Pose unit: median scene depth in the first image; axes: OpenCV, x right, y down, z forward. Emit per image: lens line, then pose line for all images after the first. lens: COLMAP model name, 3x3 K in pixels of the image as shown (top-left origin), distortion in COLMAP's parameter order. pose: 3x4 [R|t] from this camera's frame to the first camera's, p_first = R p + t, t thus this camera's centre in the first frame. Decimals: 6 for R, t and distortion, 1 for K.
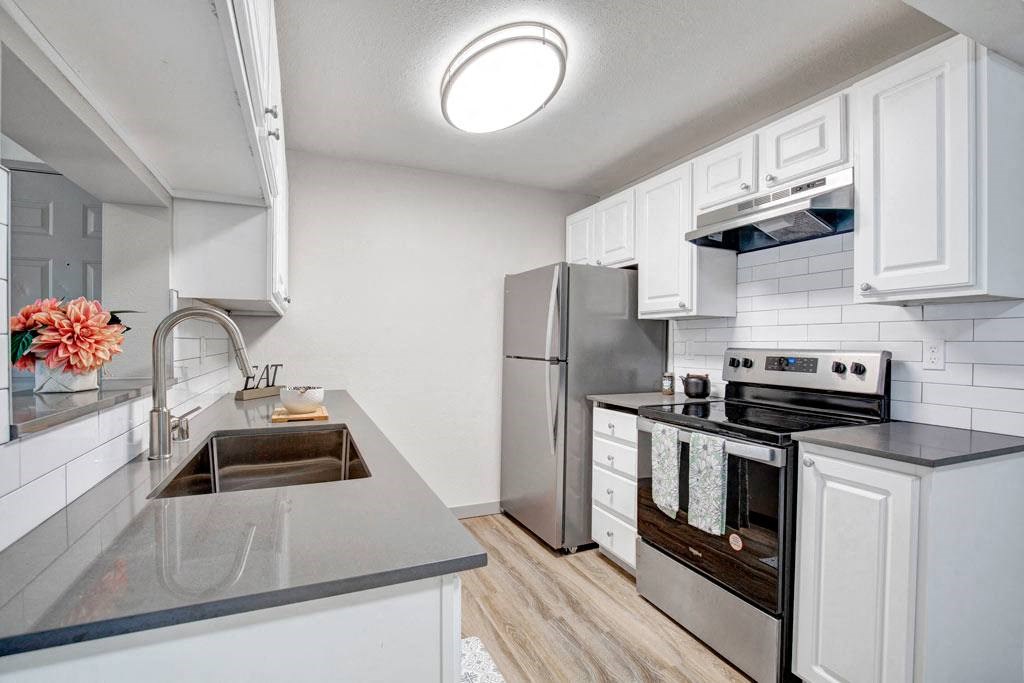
lens RADIAL K [[490.5, 0, 512.3], [0, 490.5, 347.4], [0, 0, 1]] dist [-0.022905, 0.000593]
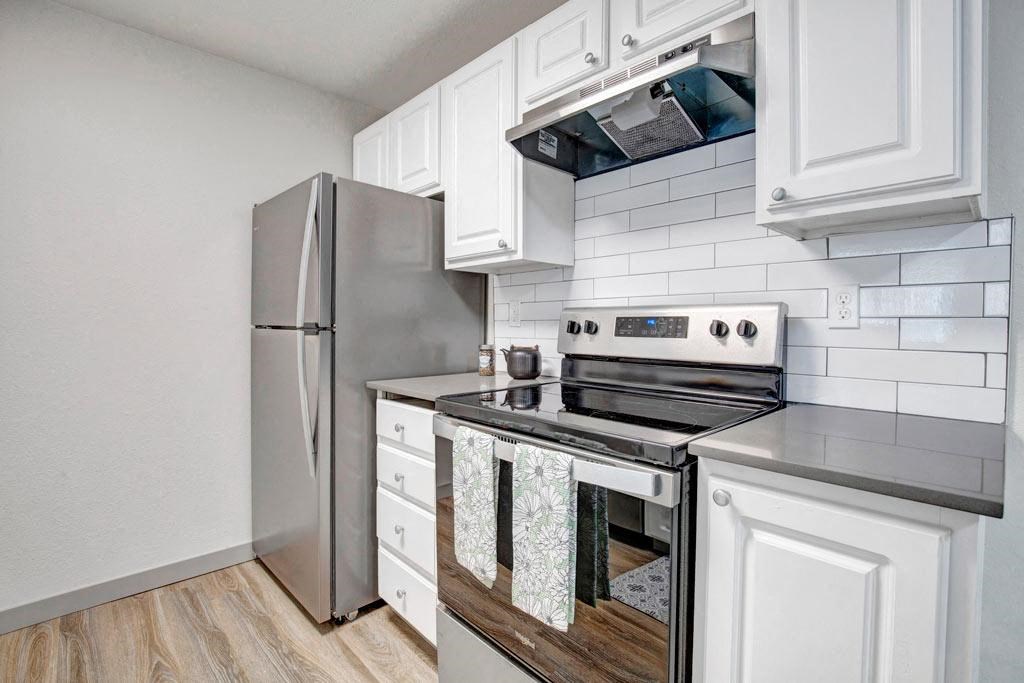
lens RADIAL K [[452.1, 0, 523.7], [0, 452.1, 339.8], [0, 0, 1]] dist [-0.020775, -0.000041]
pose [[0.935847, -0.014681, 0.352100, 0.160738], [0.006995, 0.999709, 0.023094, 0.034553], [-0.352336, -0.019150, 0.935678, 0.425336]]
